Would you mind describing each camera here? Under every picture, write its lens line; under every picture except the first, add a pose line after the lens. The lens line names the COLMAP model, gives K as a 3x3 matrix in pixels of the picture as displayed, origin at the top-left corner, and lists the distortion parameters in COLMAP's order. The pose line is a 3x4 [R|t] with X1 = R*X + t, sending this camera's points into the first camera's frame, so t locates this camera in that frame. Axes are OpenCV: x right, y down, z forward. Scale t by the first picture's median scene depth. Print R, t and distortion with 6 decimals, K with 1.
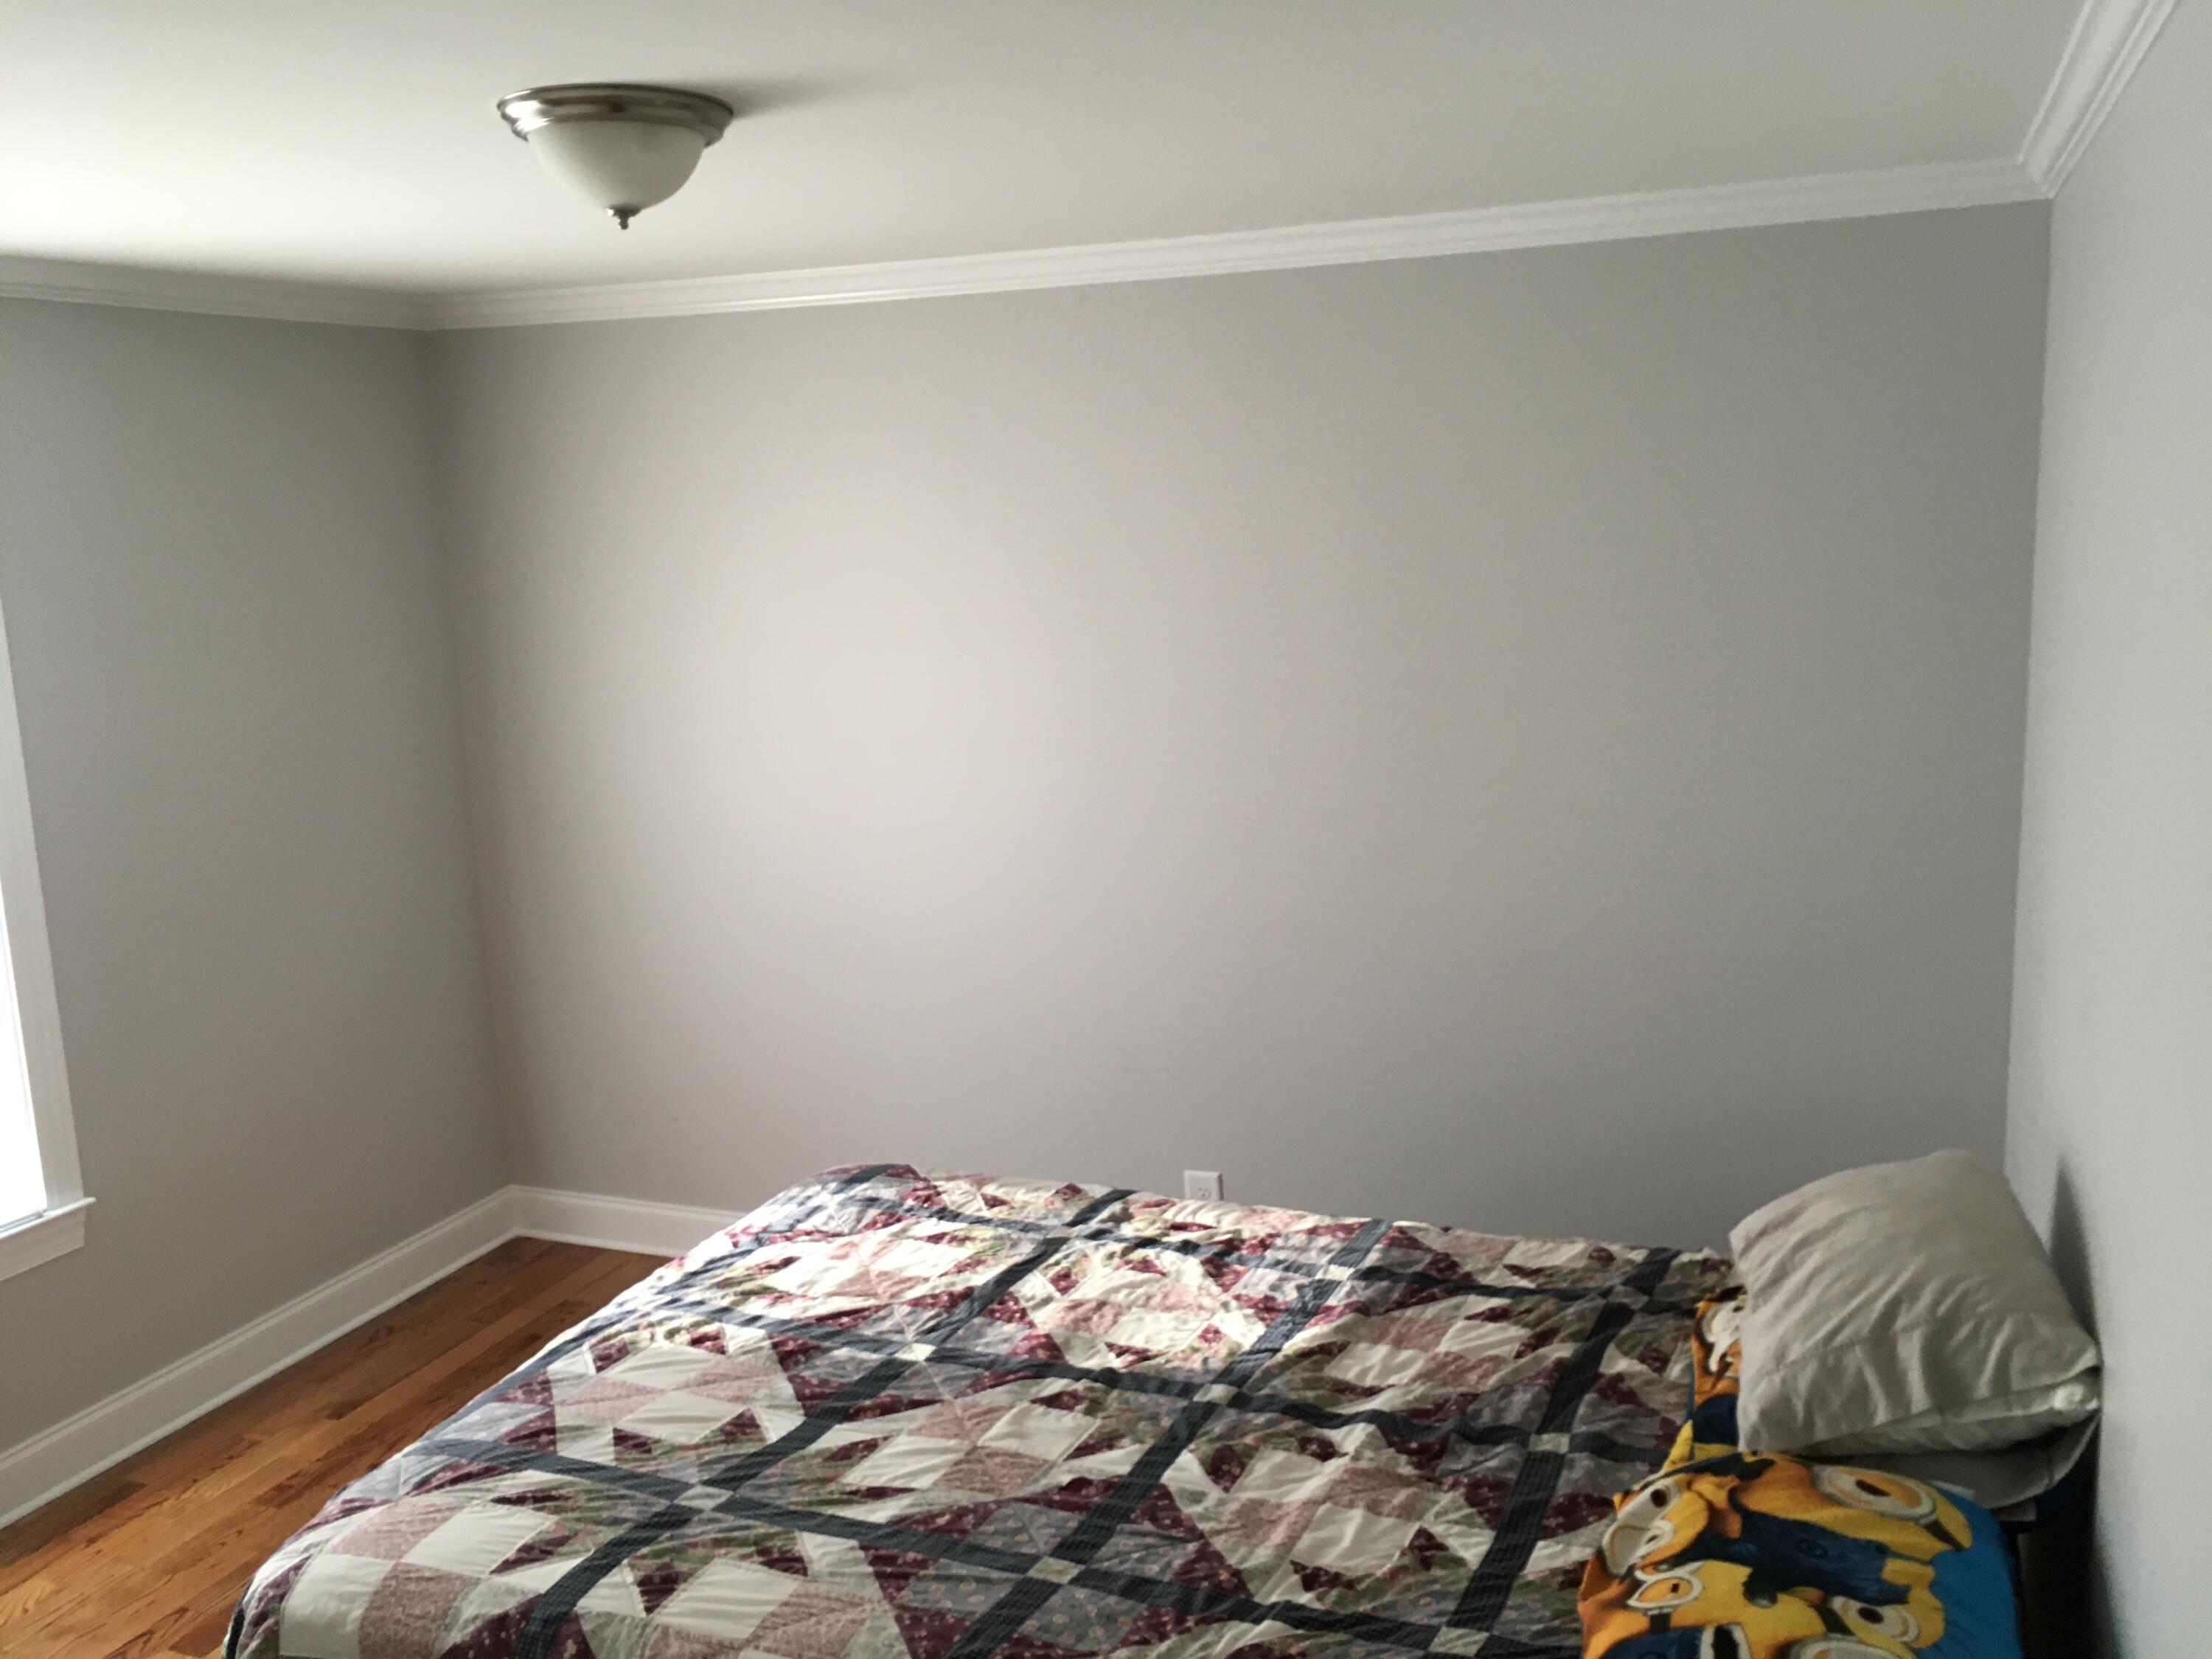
lens RADIAL K [[1883.9, 0, 1094.6], [0, 1883.9, 837.9], [0, 0, 1]] dist [0.065874, -0.096757]
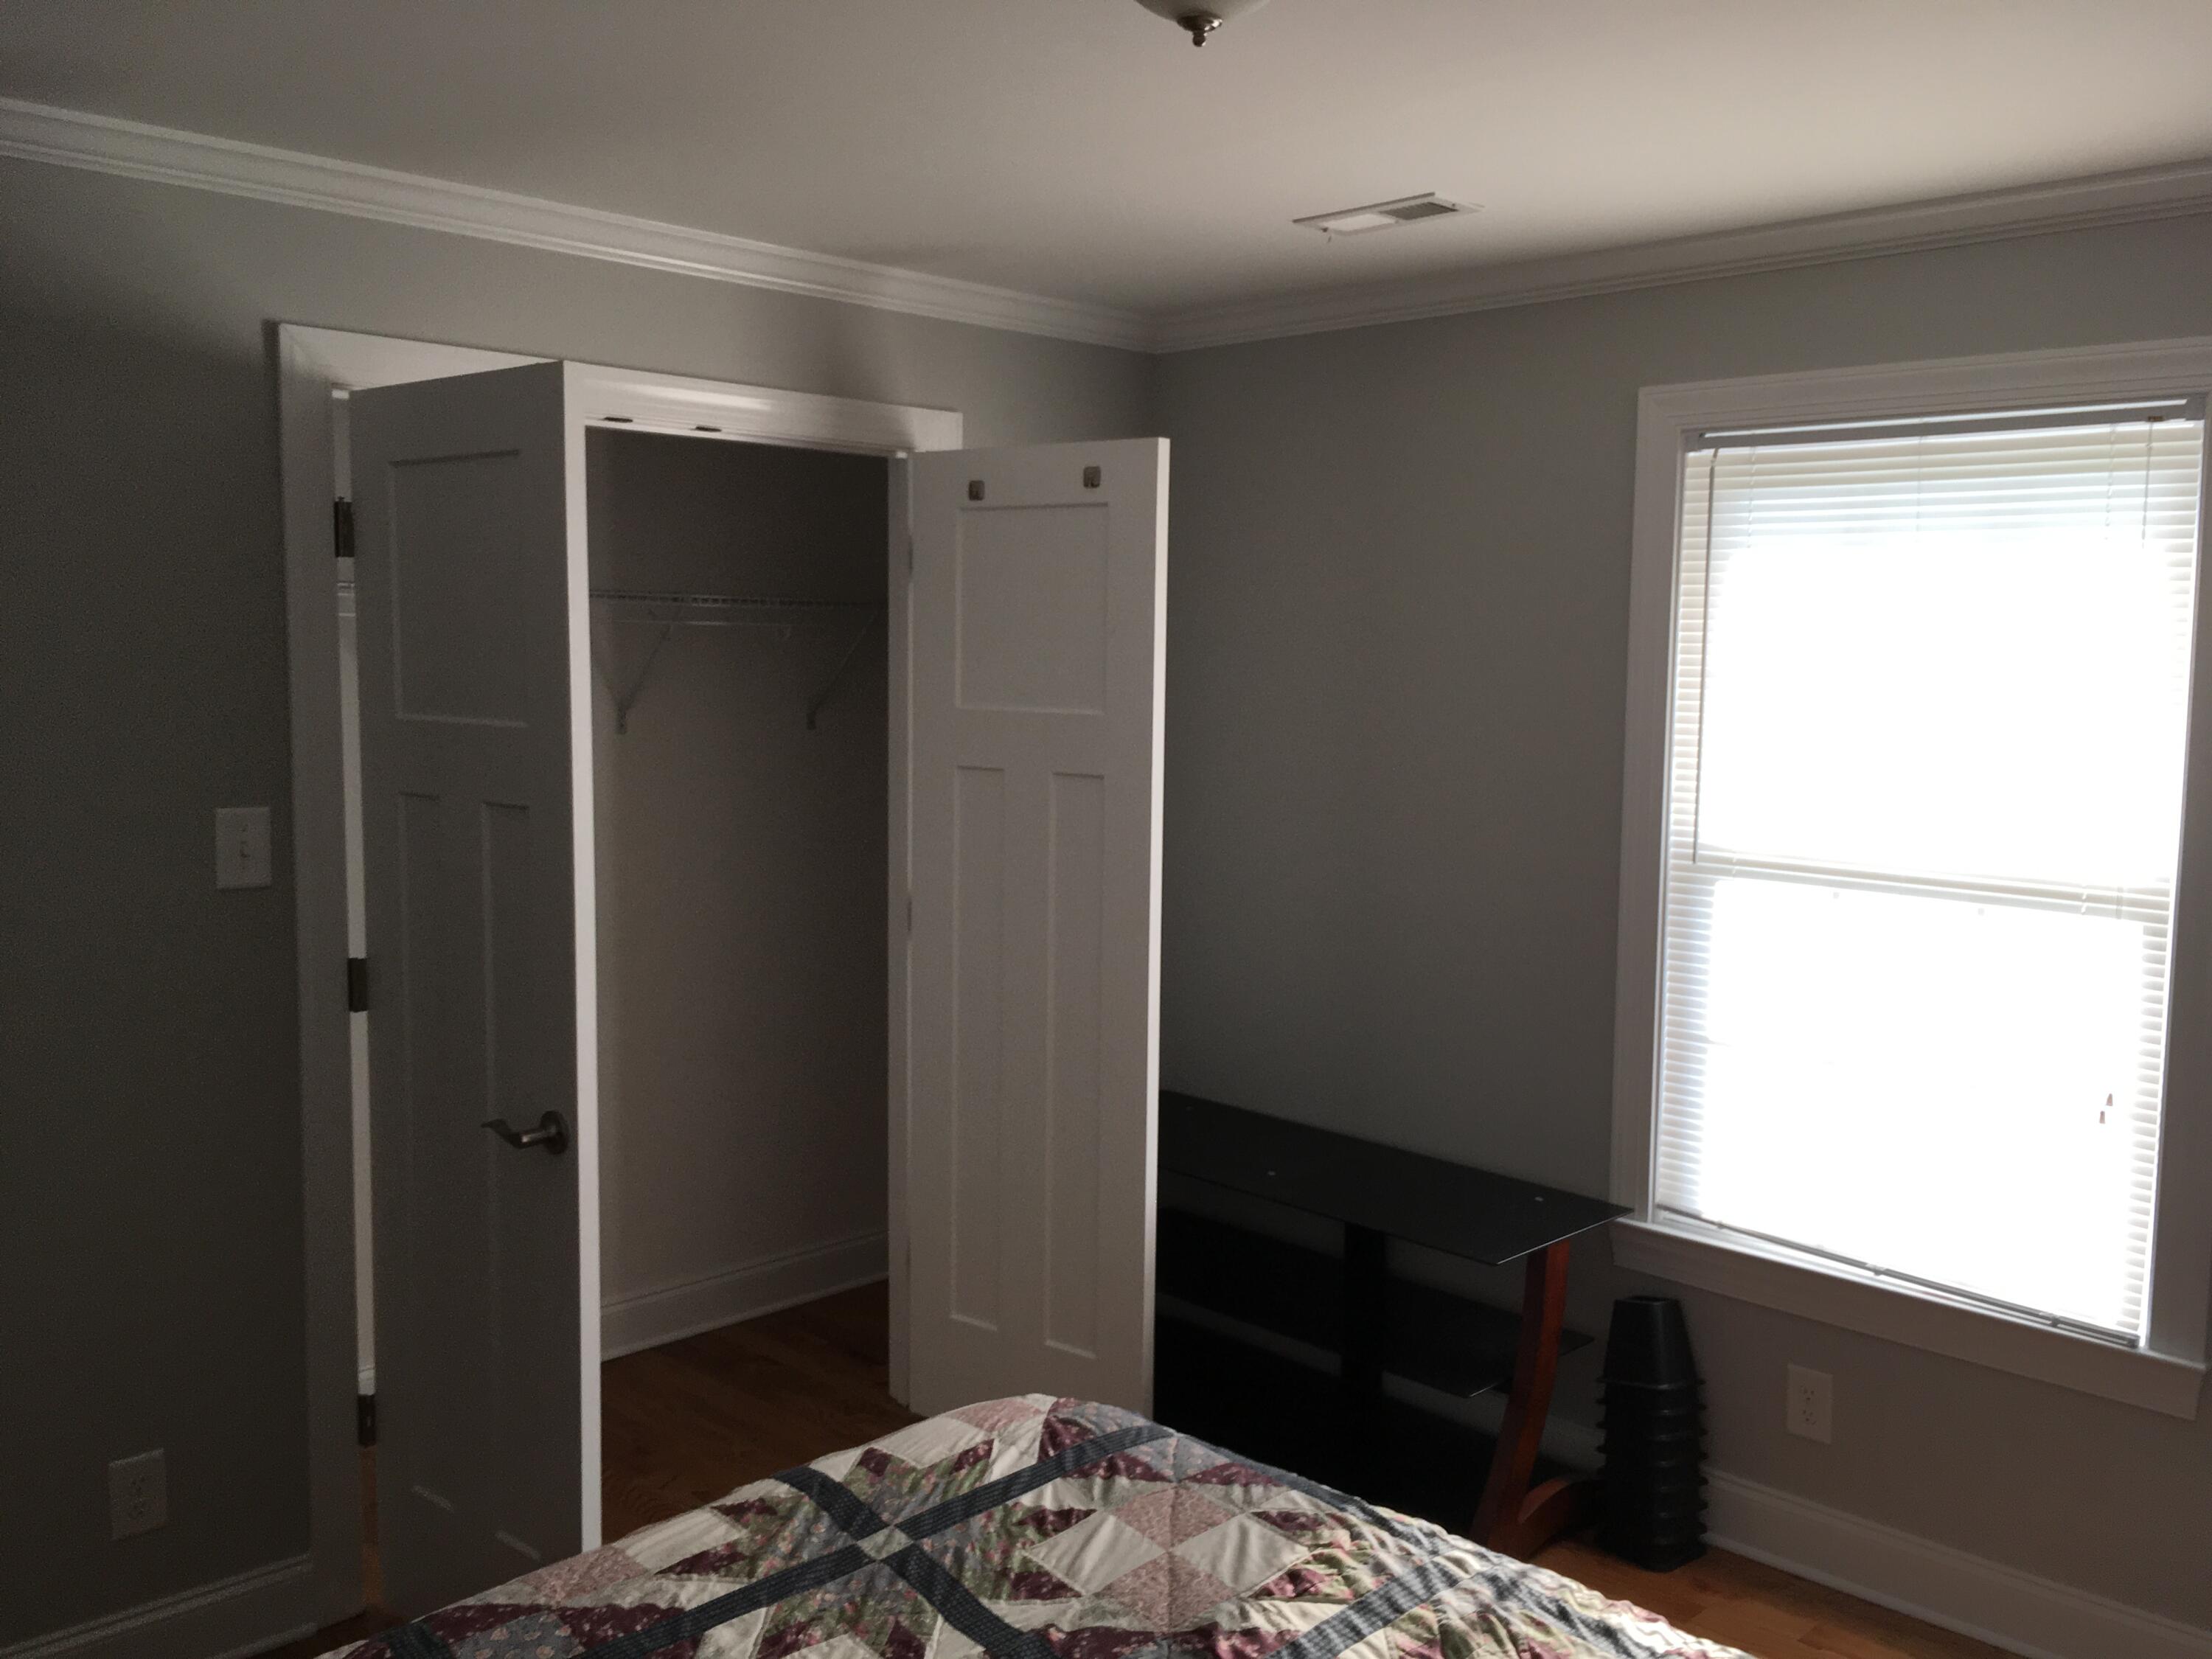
lens RADIAL K [[1883.9, 0, 1126.4], [0, 1883.9, 849.3], [0, 0, 1]] dist [0.065874, -0.096757]
pose [[-0.382976, 0.126541, -0.915050, 0.482980], [-0.160457, 0.966402, 0.200799, -0.148143], [0.909716, 0.223728, -0.349805, 1.251344]]
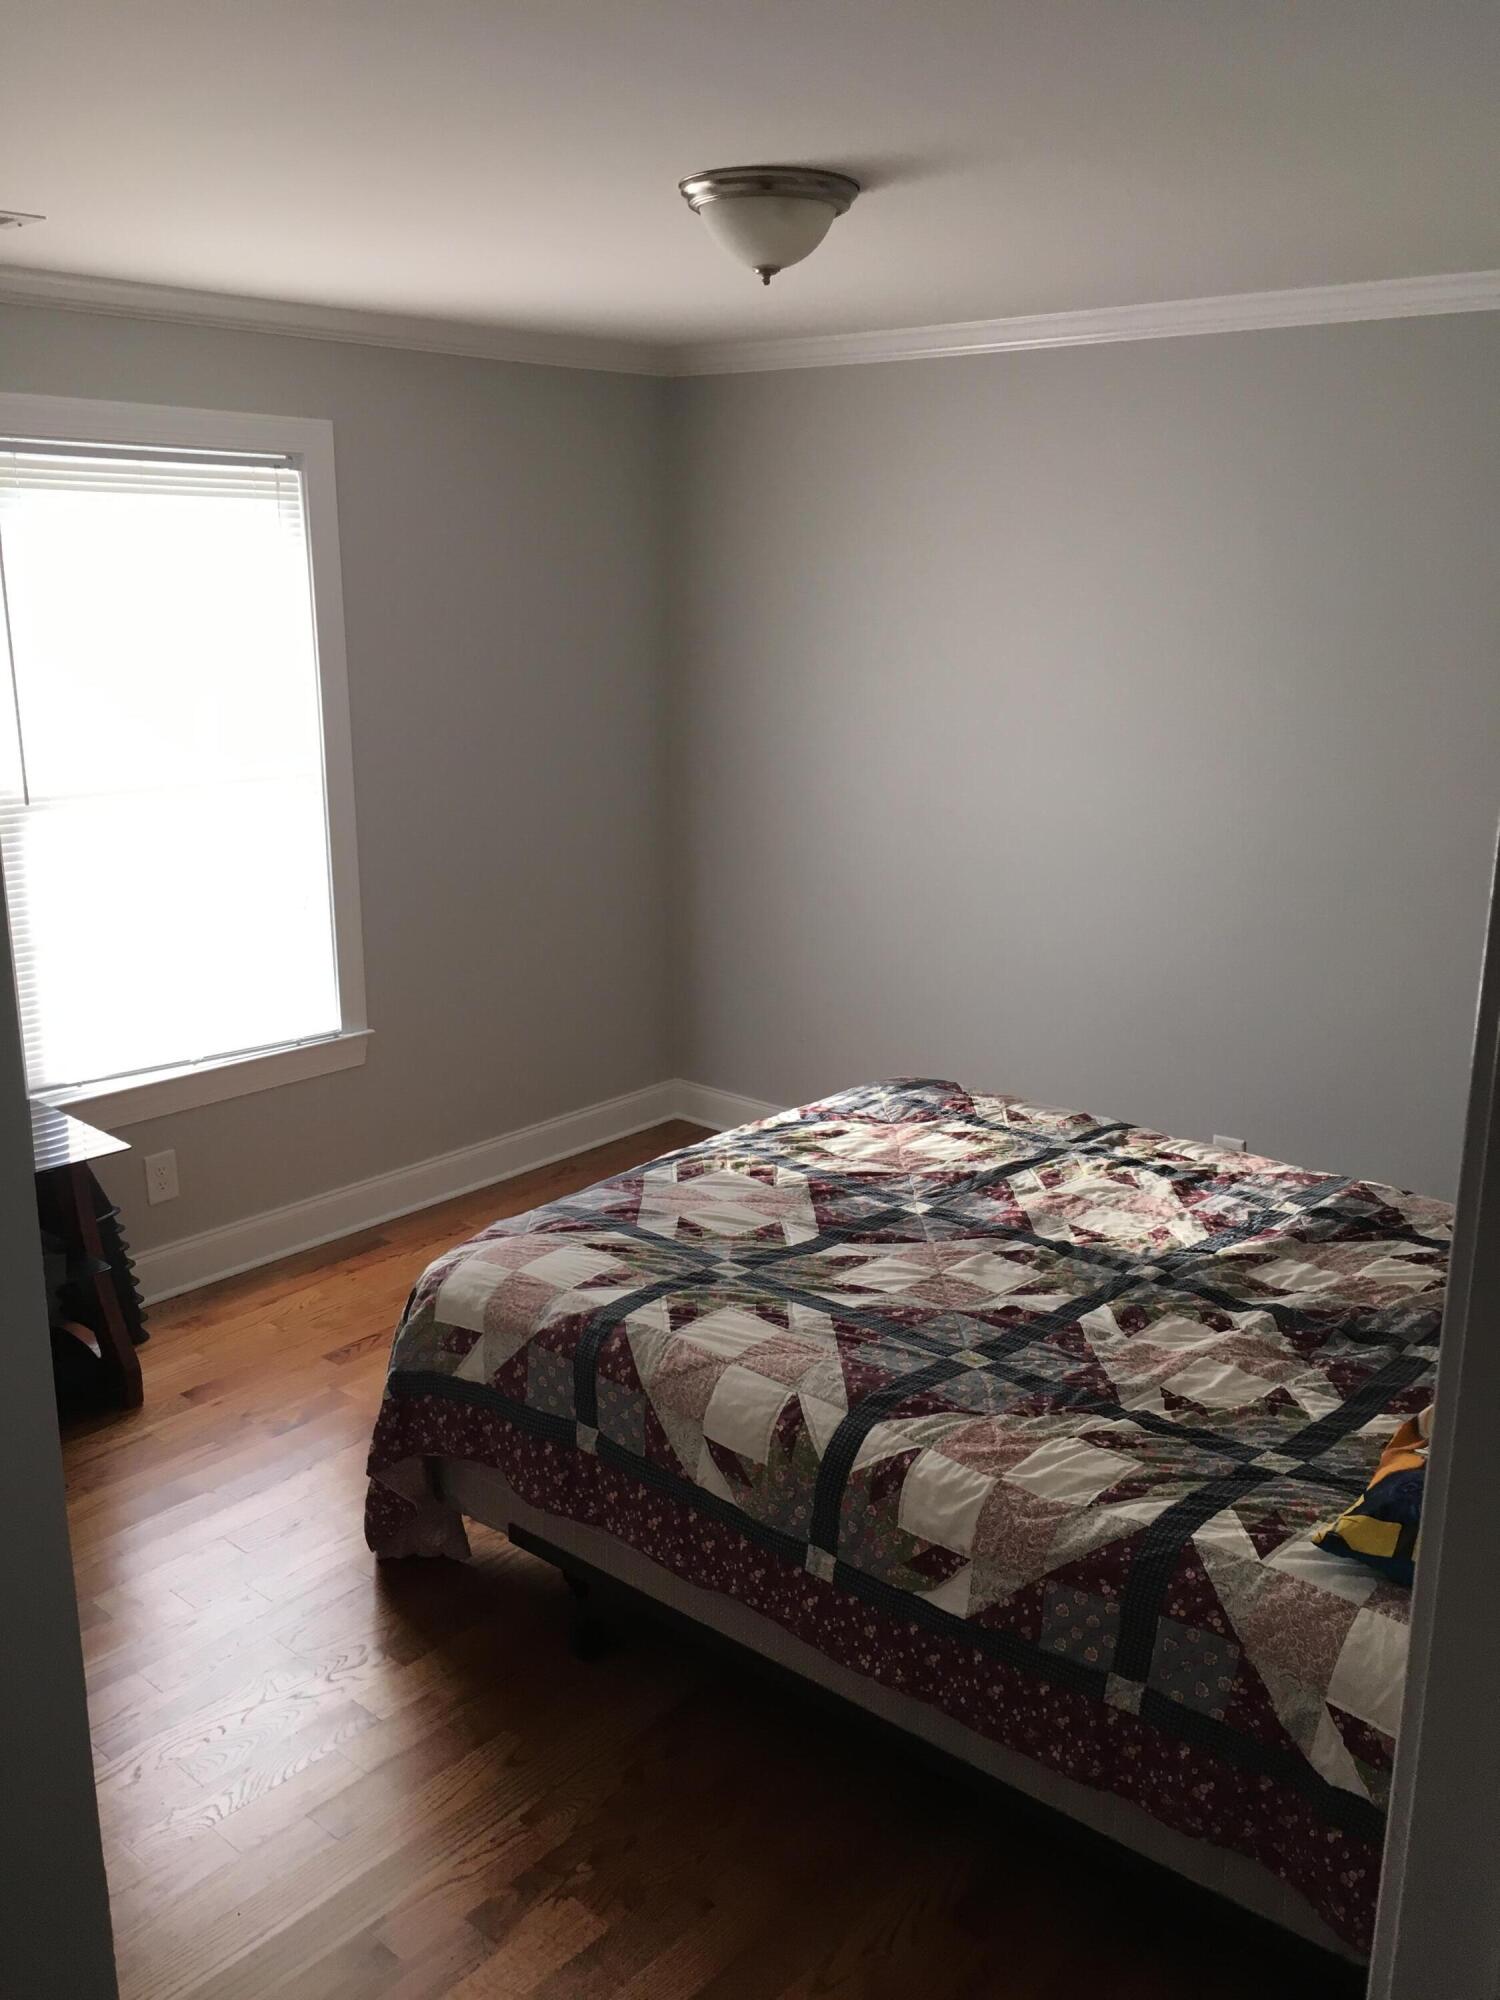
lens RADIAL K [[1703.4, 0, 738.8], [0, 1703.4, 1017.8], [0, 0, 1]] dist [0.065874, -0.096757]
pose [[0.947205, 0.121470, -0.296727, 0.127000], [-0.094121, 0.990026, 0.104831, 0.041964], [0.306501, -0.071368, 0.949191, -0.119483]]
